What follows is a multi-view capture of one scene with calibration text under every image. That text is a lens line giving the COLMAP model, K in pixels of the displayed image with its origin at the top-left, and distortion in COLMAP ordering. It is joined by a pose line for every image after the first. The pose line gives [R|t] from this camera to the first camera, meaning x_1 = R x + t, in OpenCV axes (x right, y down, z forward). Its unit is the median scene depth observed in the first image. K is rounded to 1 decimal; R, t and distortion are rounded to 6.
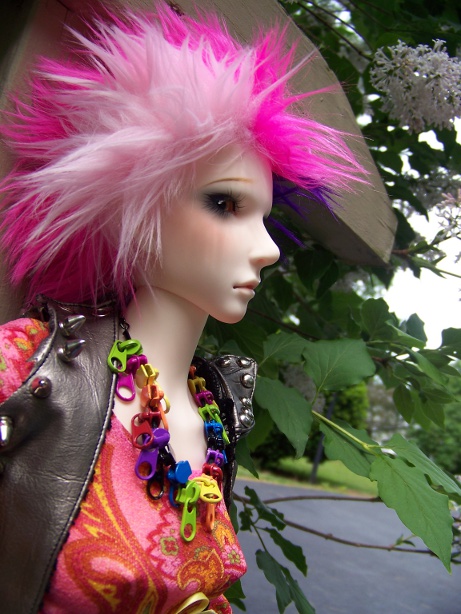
lens RADIAL K [[647.2, 0, 230.5], [0, 647.2, 307.0], [0, 0, 1]] dist [-0.263392, 0.201779]
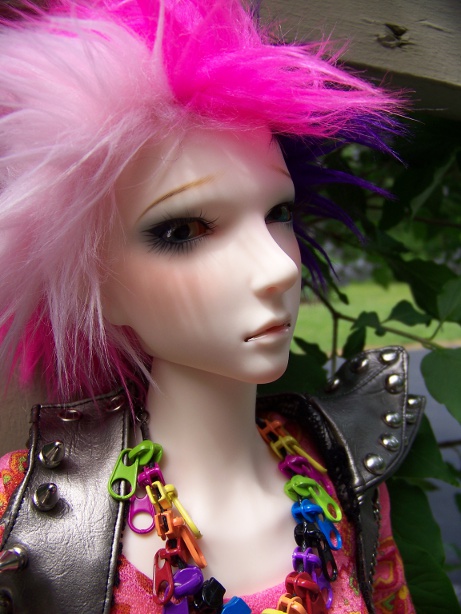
lens RADIAL K [[647.2, 0, 230.5], [0, 647.2, 307.0], [0, 0, 1]] dist [-0.263392, 0.201779]
pose [[0.849078, -0.255671, -0.462276, 0.344217], [0.327910, 0.941165, 0.081753, -0.135856], [0.414176, -0.221000, 0.882959, 0.467408]]
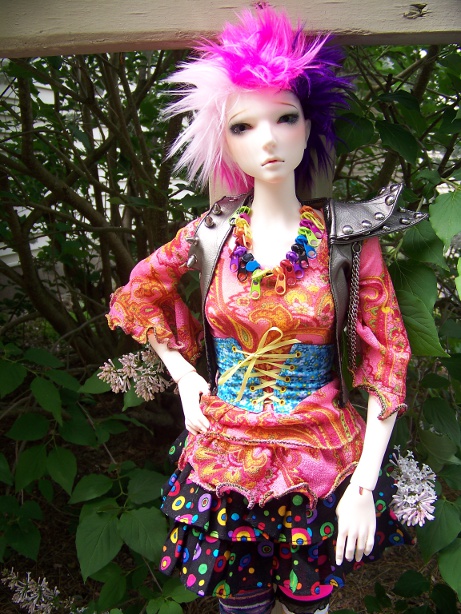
lens RADIAL K [[679.4, 0, 230.5], [0, 679.4, 307.0], [0, 0, 1]] dist [-0.272129, 0.266284]
pose [[0.349794, -0.086784, -0.932798, 1.946136], [0.278014, 0.960461, 0.014896, 0.341611], [0.894624, -0.264542, 0.360091, 0.130296]]
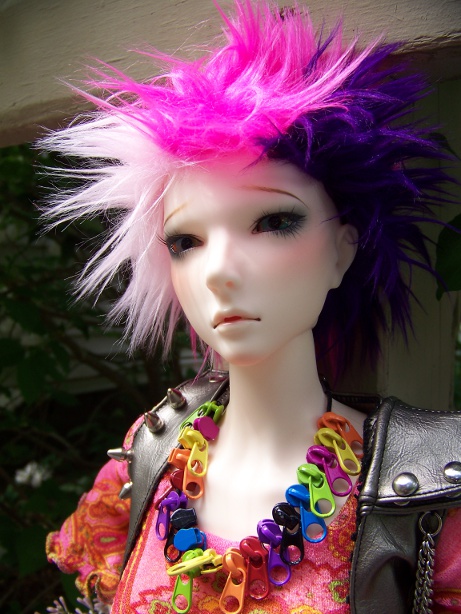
lens RADIAL K [[647.2, 0, 230.5], [0, 647.2, 307.0], [0, 0, 1]] dist [-0.263392, 0.201779]
pose [[0.016041, -0.228381, -0.973440, 0.929011], [0.175258, 0.959135, -0.222137, 0.150941], [0.984392, -0.167040, 0.055411, 1.097219]]
